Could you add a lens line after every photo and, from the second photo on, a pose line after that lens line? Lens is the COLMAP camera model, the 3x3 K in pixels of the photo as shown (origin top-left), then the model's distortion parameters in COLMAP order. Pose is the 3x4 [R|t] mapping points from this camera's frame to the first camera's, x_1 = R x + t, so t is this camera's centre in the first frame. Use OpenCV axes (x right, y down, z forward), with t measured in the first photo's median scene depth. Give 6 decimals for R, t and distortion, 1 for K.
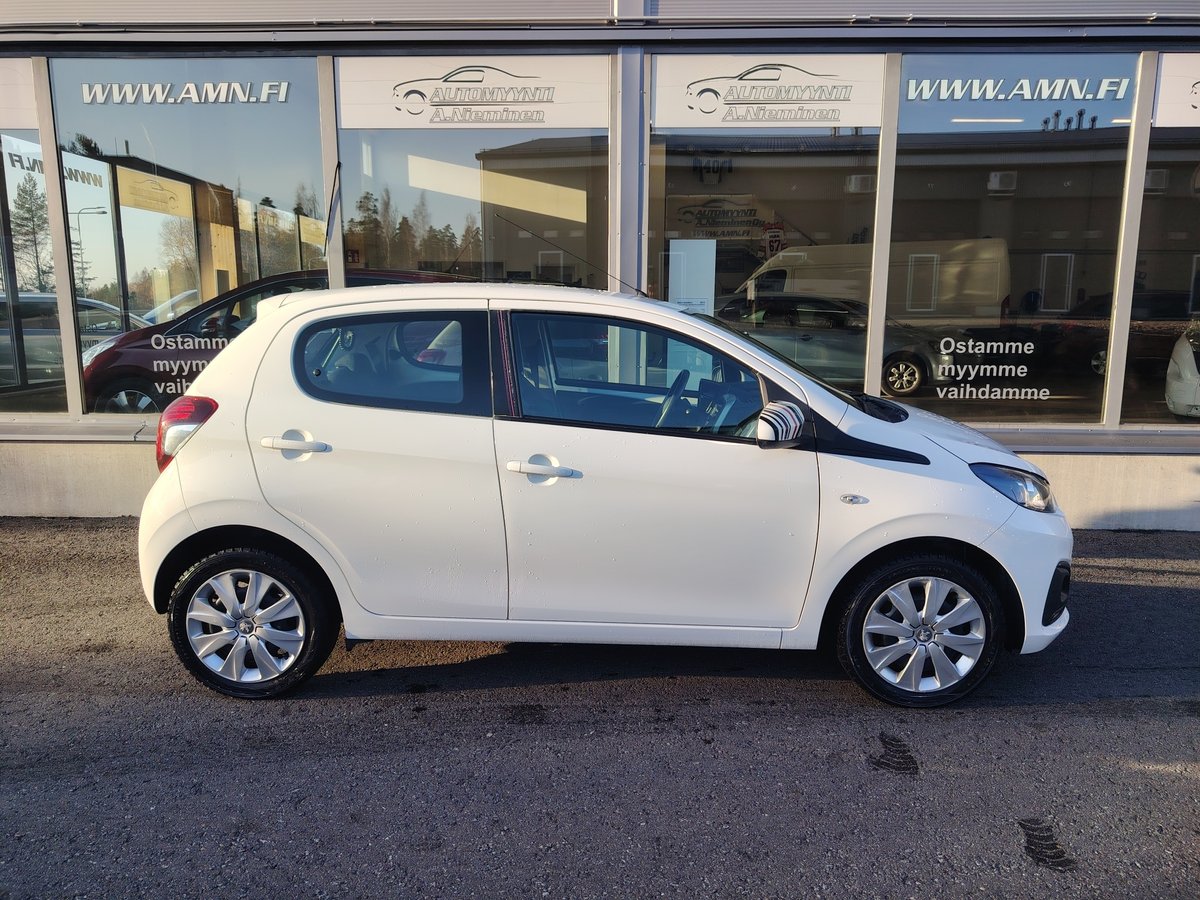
lens RADIAL K [[834.2, 0, 599.1], [0, 834.2, 488.3], [0, 0, 1]] dist [0.061884, -0.058725]
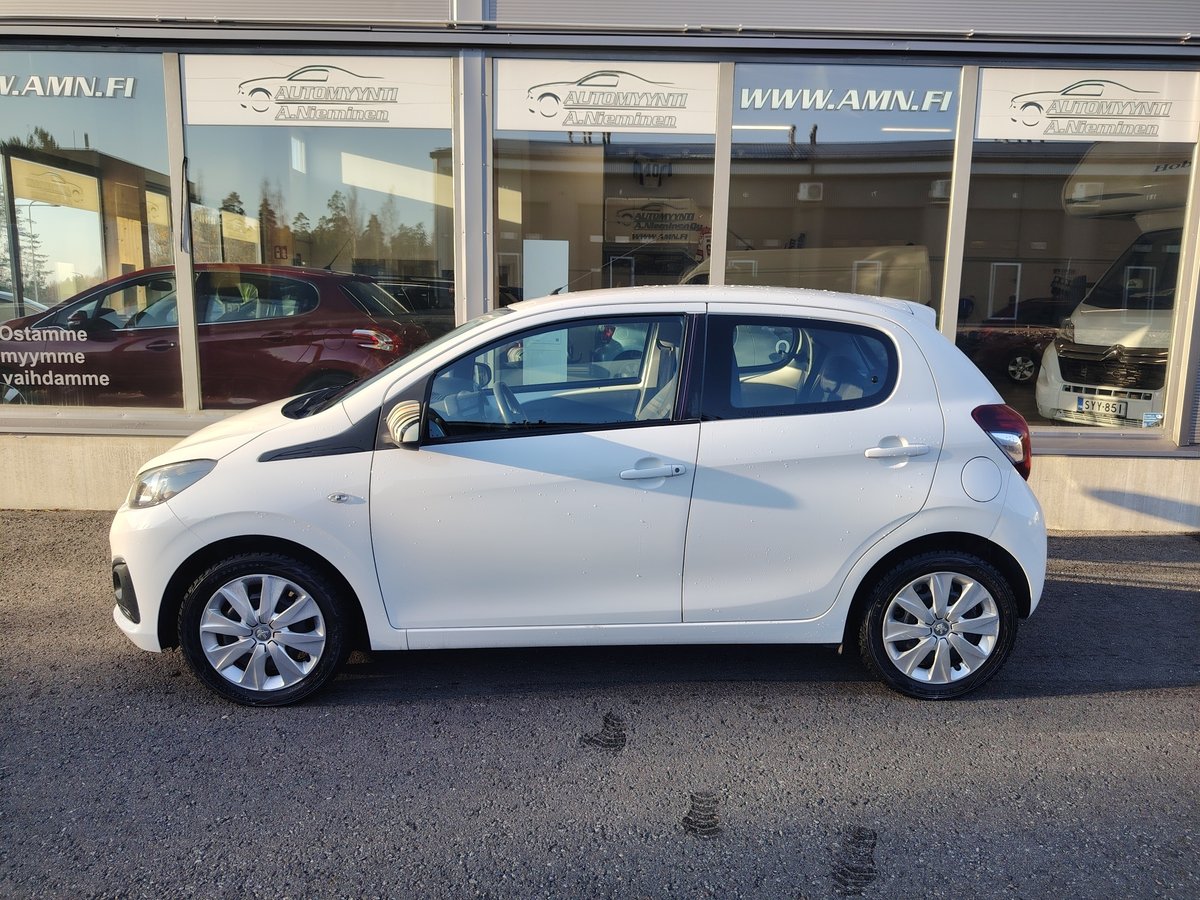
lens RADIAL K [[854.9, 0, 601.5], [0, 854.9, 454.4], [0, 0, 1]] dist [0.021101, -0.000402]
pose [[0.999836, 0.018105, 0.000922, 0.199006], [-0.018046, 0.998825, -0.044979, 0.001380], [-0.001735, 0.044955, 0.998987, -0.001353]]
